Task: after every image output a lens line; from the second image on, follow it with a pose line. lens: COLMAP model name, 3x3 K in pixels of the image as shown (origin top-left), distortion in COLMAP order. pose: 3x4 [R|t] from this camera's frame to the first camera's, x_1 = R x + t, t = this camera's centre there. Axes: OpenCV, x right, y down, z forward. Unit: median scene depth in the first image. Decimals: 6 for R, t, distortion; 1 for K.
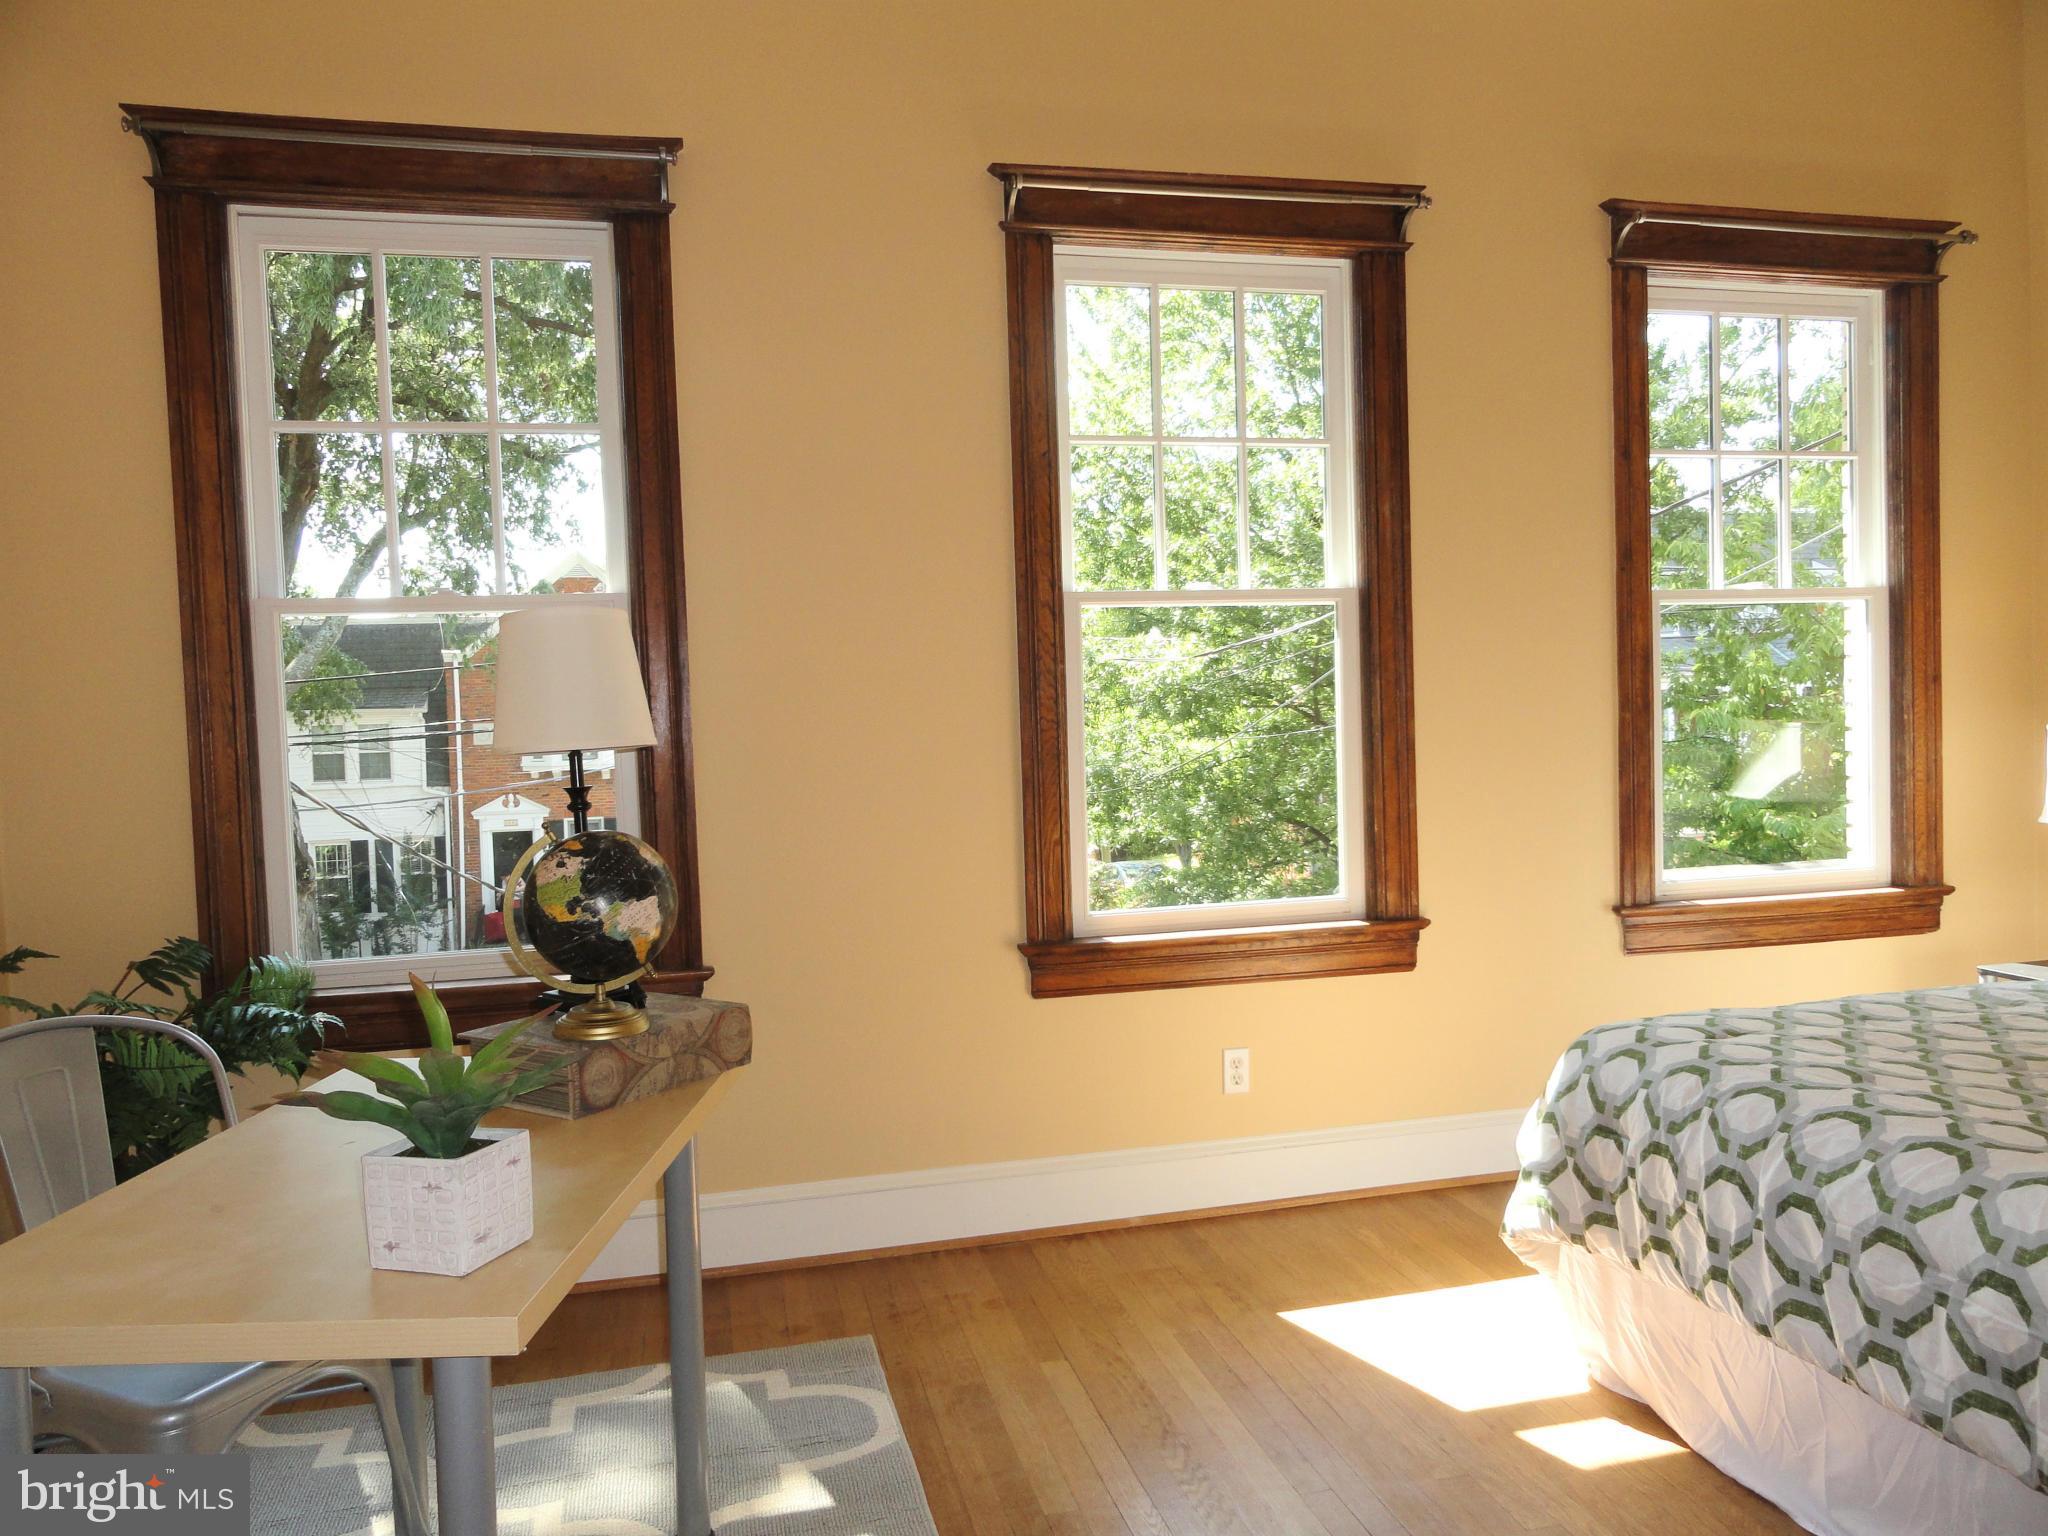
lens RADIAL K [[1435.4, 0, 1025.8], [0, 1435.4, 768.8], [0, 0, 1]] dist [0.002774, 0.001003]
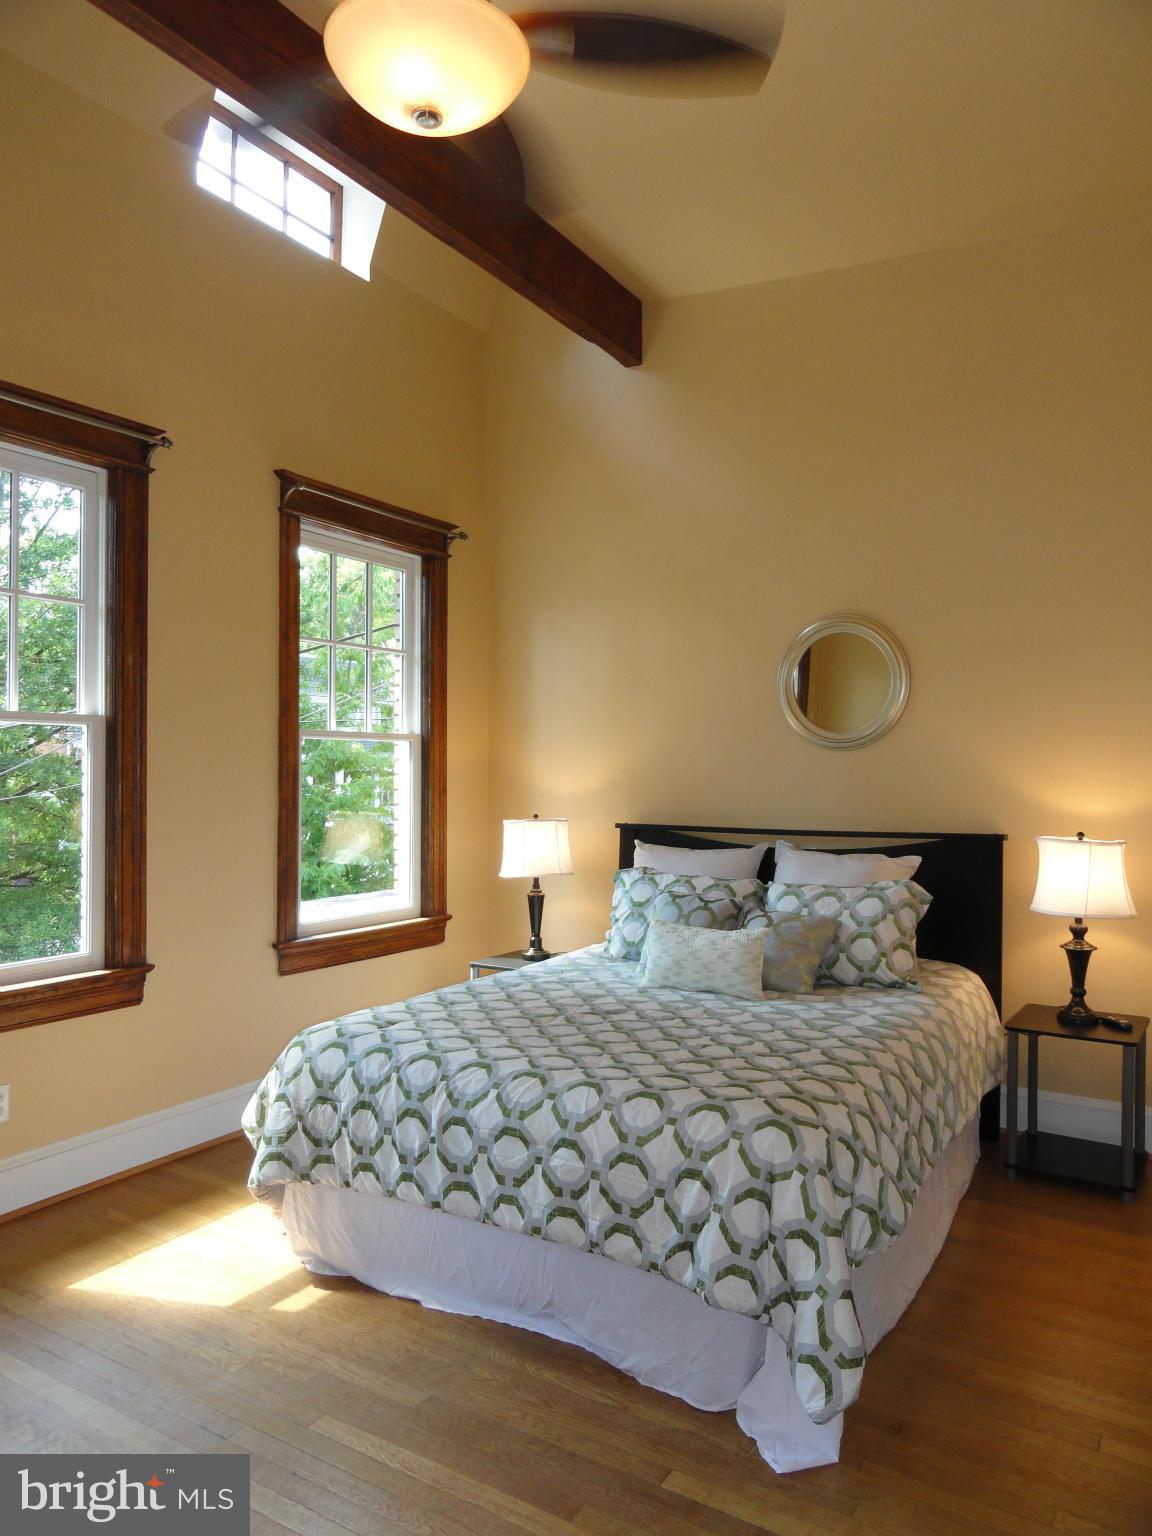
lens RADIAL K [[1076.5, 0, 576.8], [0, 1076.5, 769.5], [0, 0, 1]] dist [0.002774, 0.001003]
pose [[0.714816, 0.034984, 0.698437, -0.215122], [0.001205, 0.998685, -0.051256, -0.037350], [-0.699312, 0.037480, 0.713833, -0.008898]]
